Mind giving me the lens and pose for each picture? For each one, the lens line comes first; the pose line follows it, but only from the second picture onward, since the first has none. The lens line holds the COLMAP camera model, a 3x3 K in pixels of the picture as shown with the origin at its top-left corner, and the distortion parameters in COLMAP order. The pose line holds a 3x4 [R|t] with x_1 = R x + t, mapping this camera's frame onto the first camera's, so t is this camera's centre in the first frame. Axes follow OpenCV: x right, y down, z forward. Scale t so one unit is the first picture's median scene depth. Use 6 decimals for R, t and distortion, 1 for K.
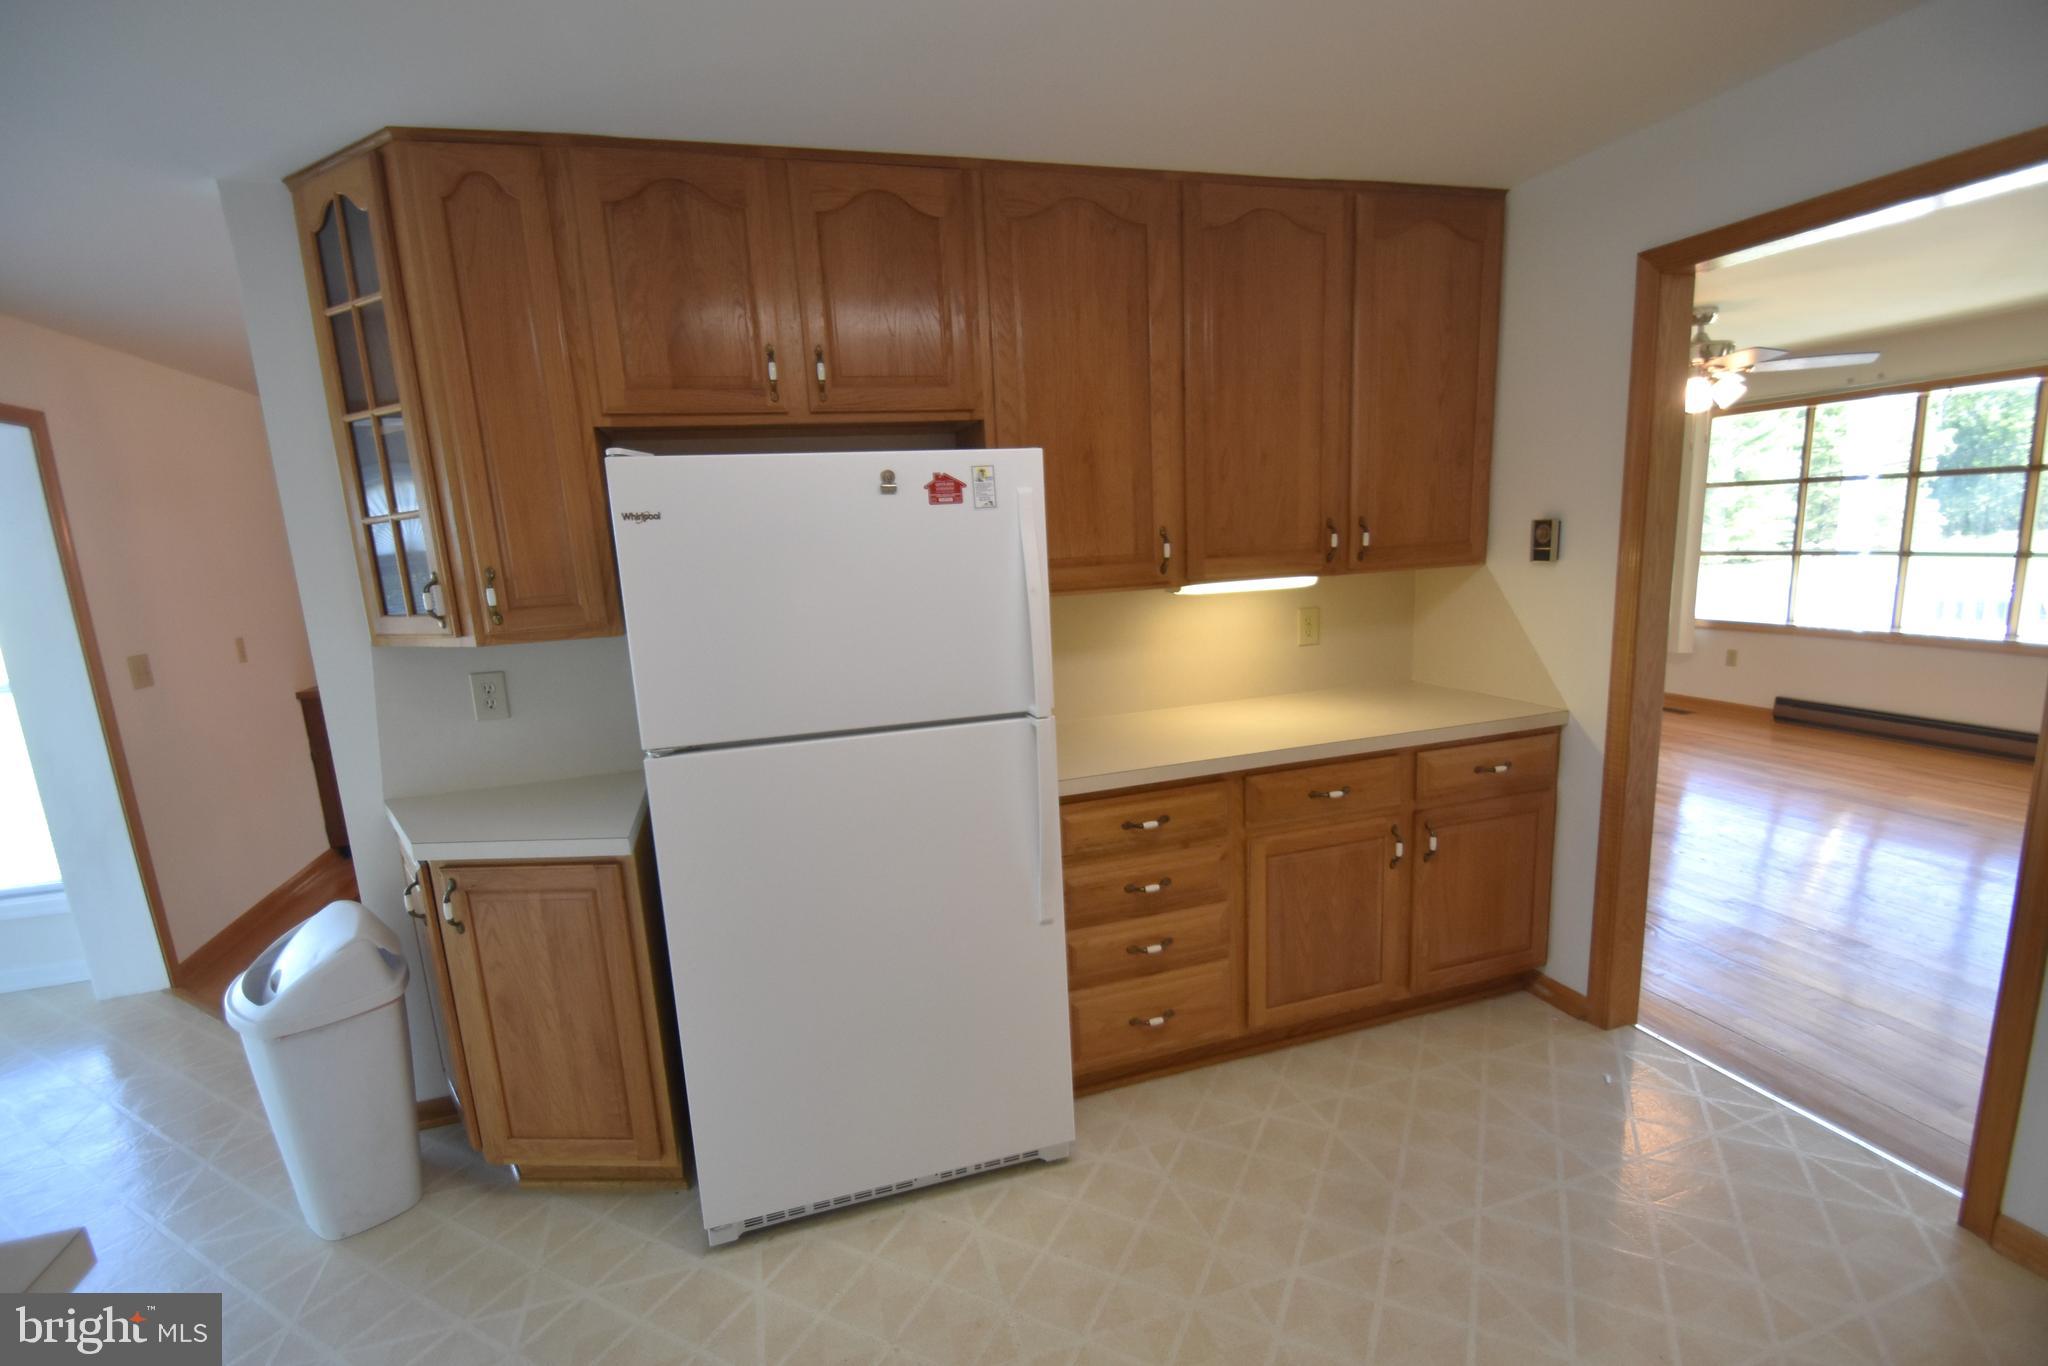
lens RADIAL K [[895.3, 0, 1009.3], [0, 895.3, 701.9], [0, 0, 1]] dist [0.003809, -0.000758]
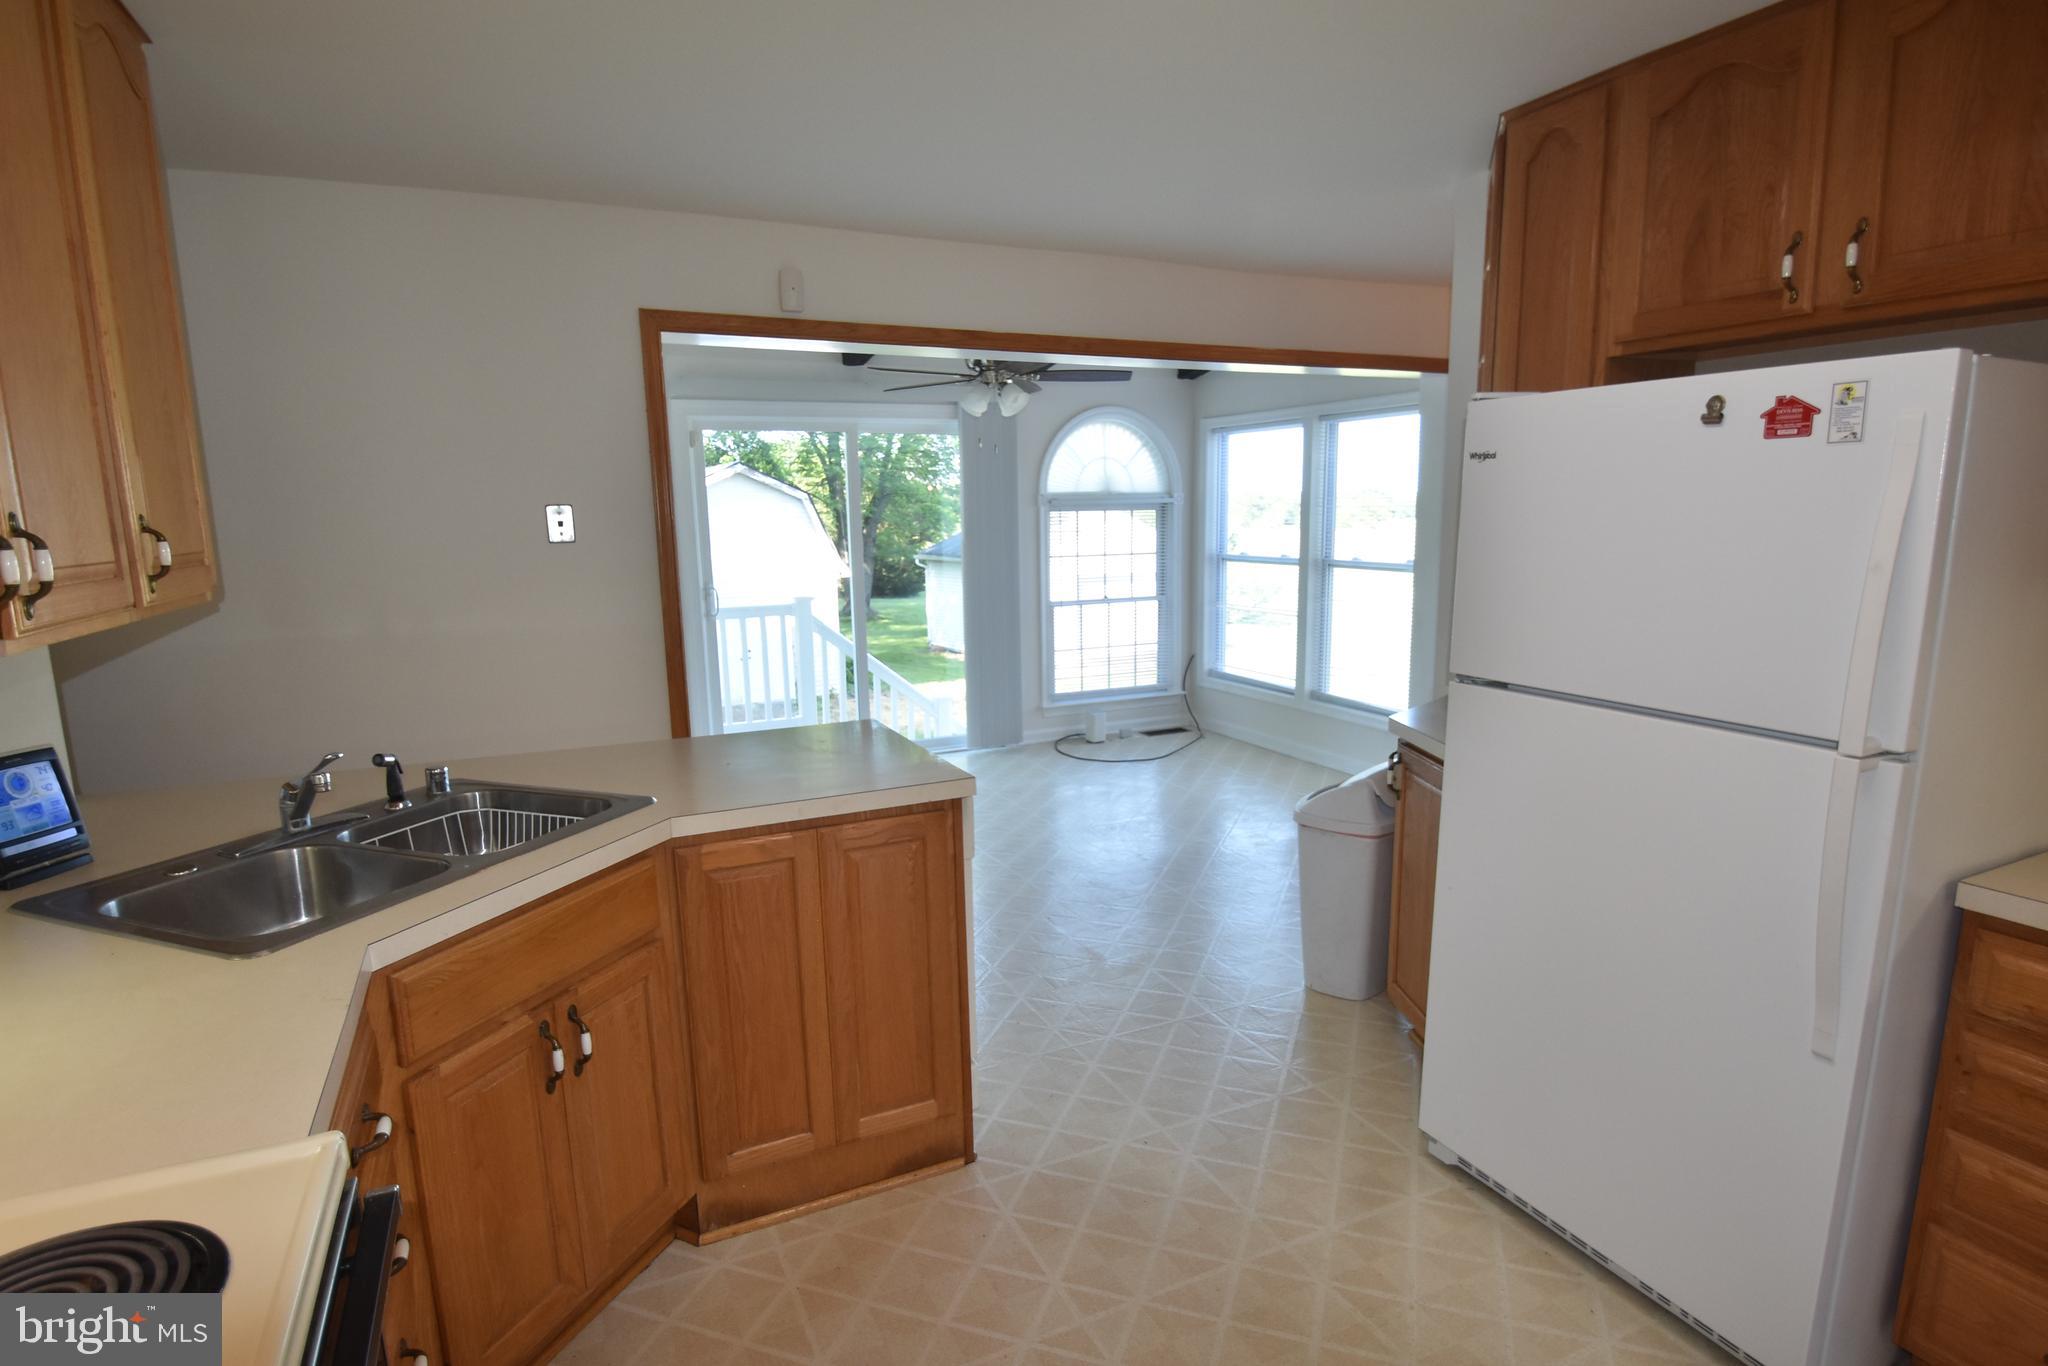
lens RADIAL K [[1050.1, 0, 1013.7], [0, 1050.1, 697.3], [0, 0, 1]] dist [0.020920, -0.002709]
pose [[0.158497, 0.226387, -0.961055, 0.713213], [-0.182441, 0.963313, 0.196831, -0.066990], [0.970358, 0.144139, 0.193985, 0.226576]]
